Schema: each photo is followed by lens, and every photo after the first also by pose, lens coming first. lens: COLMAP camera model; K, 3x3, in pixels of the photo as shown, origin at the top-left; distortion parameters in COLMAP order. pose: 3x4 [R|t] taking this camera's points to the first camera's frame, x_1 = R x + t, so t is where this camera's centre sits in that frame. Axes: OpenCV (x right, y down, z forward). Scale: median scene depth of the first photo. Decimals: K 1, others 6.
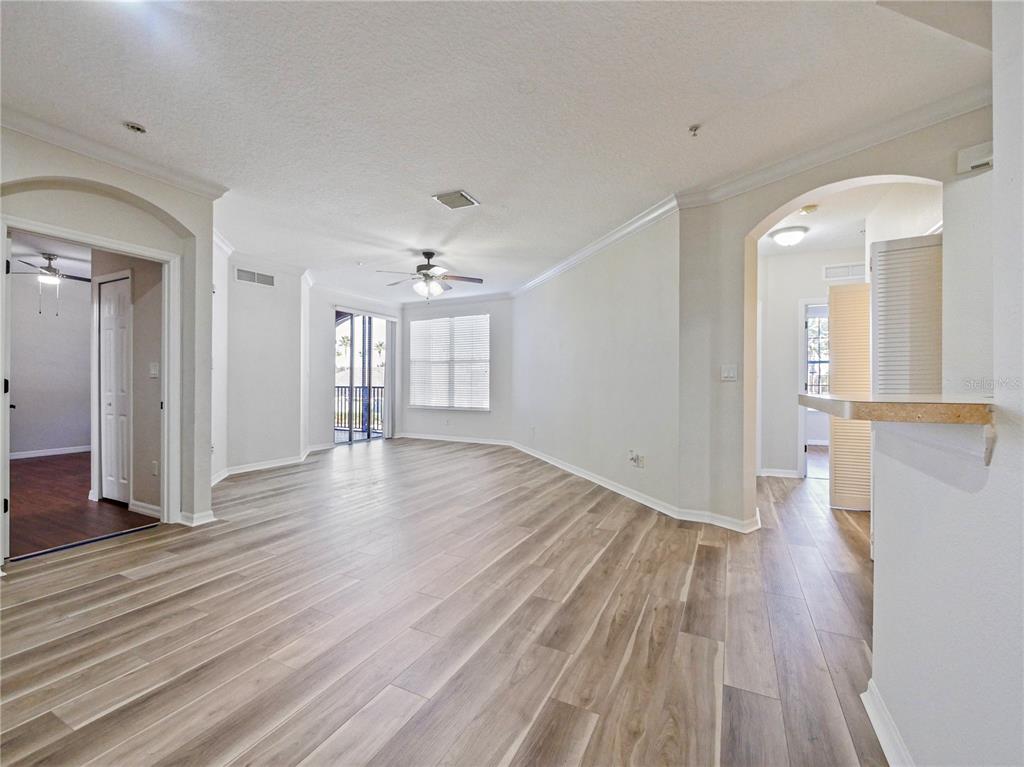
lens RADIAL K [[445.4, 0, 508.1], [0, 445.4, 384.1], [0, 0, 1]] dist [-0.000533, 0.000081]
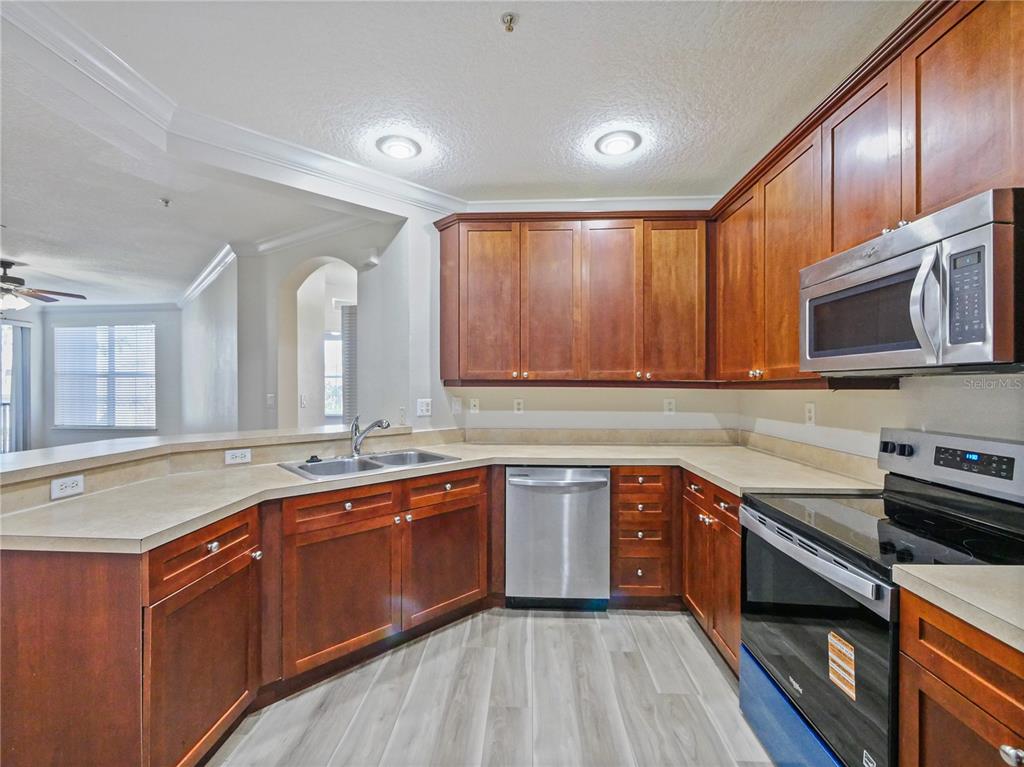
lens RADIAL K [[445.4, 0, 508.1], [0, 445.4, 384.1], [0, 0, 1]] dist [-0.000533, 0.000081]
pose [[0.915017, -0.005650, 0.403375, 0.509476], [0.006498, 0.999979, -0.000732, -0.056434], [-0.403362, 0.003291, 0.915034, -0.288896]]
